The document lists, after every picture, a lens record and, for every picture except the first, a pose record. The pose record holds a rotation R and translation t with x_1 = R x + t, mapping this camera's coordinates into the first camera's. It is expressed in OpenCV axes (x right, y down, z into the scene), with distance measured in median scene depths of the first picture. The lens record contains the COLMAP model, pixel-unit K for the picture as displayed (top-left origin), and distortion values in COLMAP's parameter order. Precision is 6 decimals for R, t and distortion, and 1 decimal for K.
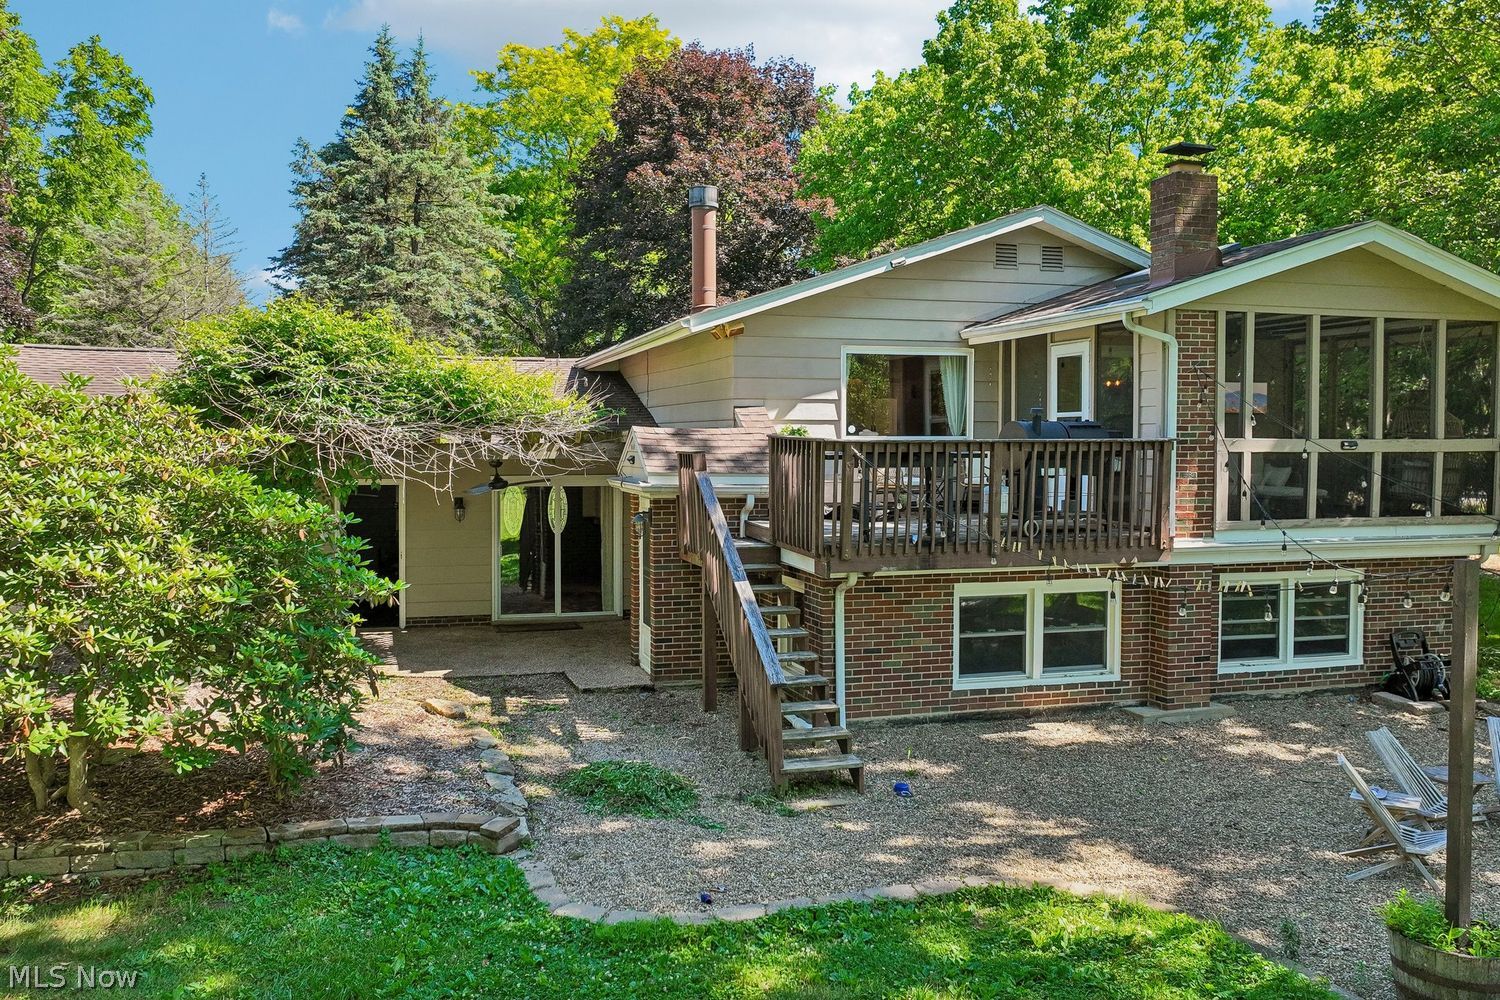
lens RADIAL K [[1165.6, 0, 748.6], [0, 1165.6, 497.2], [0, 0, 1]] dist [0.020806, -0.009768]
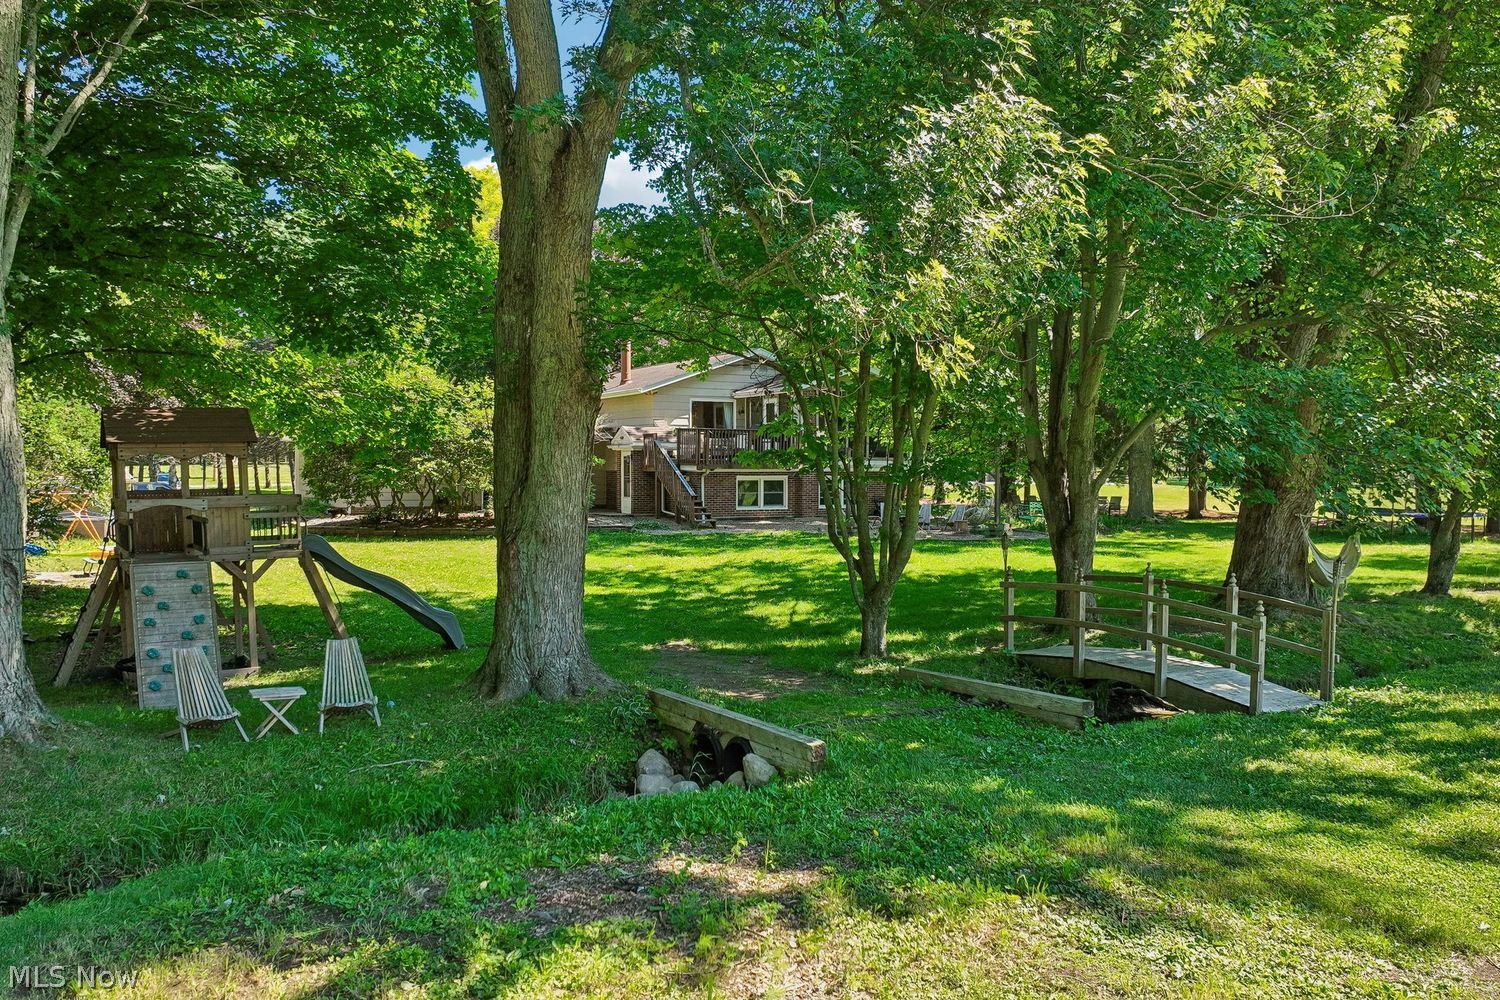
lens RADIAL K [[1165.6, 0, 749.3], [0, 1165.6, 497.6], [0, 0, 1]] dist [0.020806, -0.009768]
pose [[0.963659, -0.008582, 0.266996, -0.578715], [0.017666, 0.999343, -0.031640, 0.215381], [-0.266549, 0.035207, 0.963178, -1.863459]]
